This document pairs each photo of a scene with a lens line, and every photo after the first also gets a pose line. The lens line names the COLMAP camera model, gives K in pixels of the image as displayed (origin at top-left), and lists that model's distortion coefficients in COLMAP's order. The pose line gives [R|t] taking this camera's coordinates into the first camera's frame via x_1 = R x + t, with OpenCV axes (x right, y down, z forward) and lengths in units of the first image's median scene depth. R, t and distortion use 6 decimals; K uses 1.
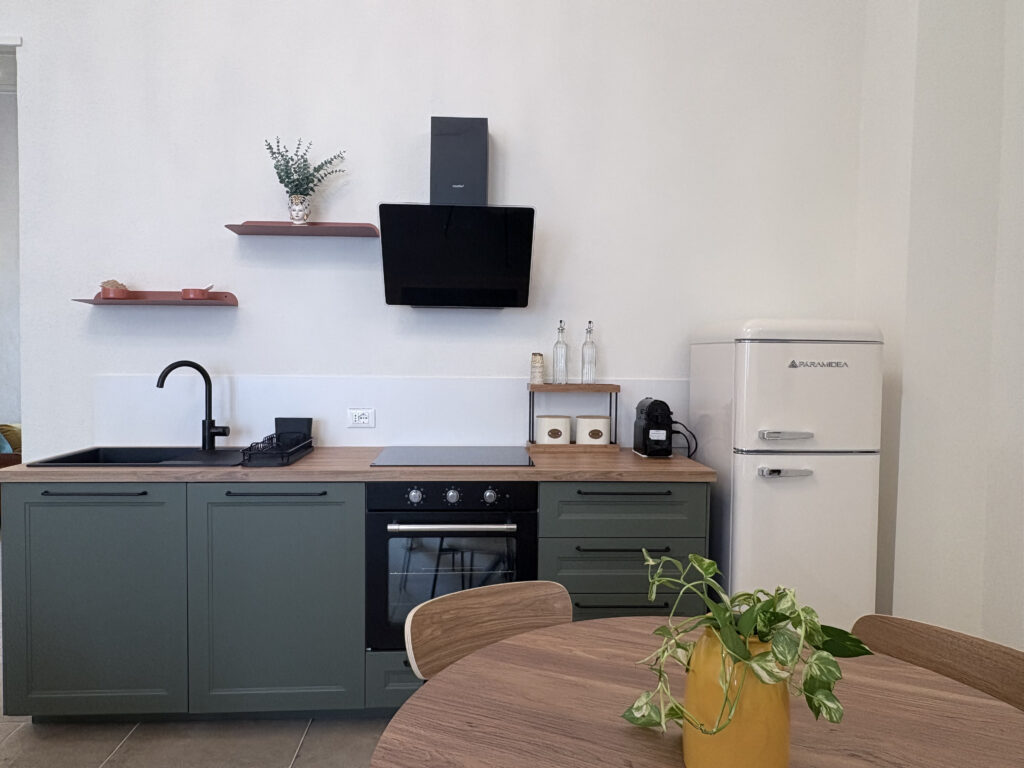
lens RADIAL K [[676.6, 0, 503.8], [0, 676.6, 383.7], [0, 0, 1]] dist [0.008513, -0.006766]
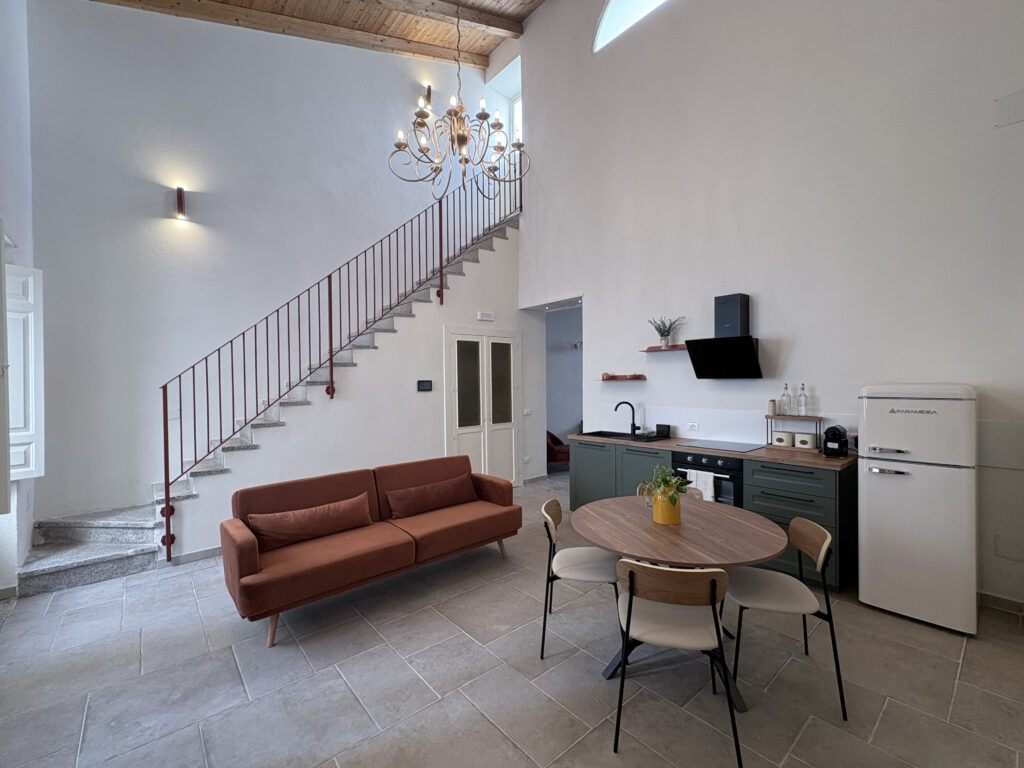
lens RADIAL K [[445.7, 0, 510.9], [0, 445.7, 384.1], [0, 0, 1]] dist [0.001977, 0.000809]
pose [[0.615255, -0.012224, -0.788234, 0.655438], [-0.012948, 0.999588, -0.025609, -0.050592], [0.788222, 0.025962, 0.614843, -0.468243]]
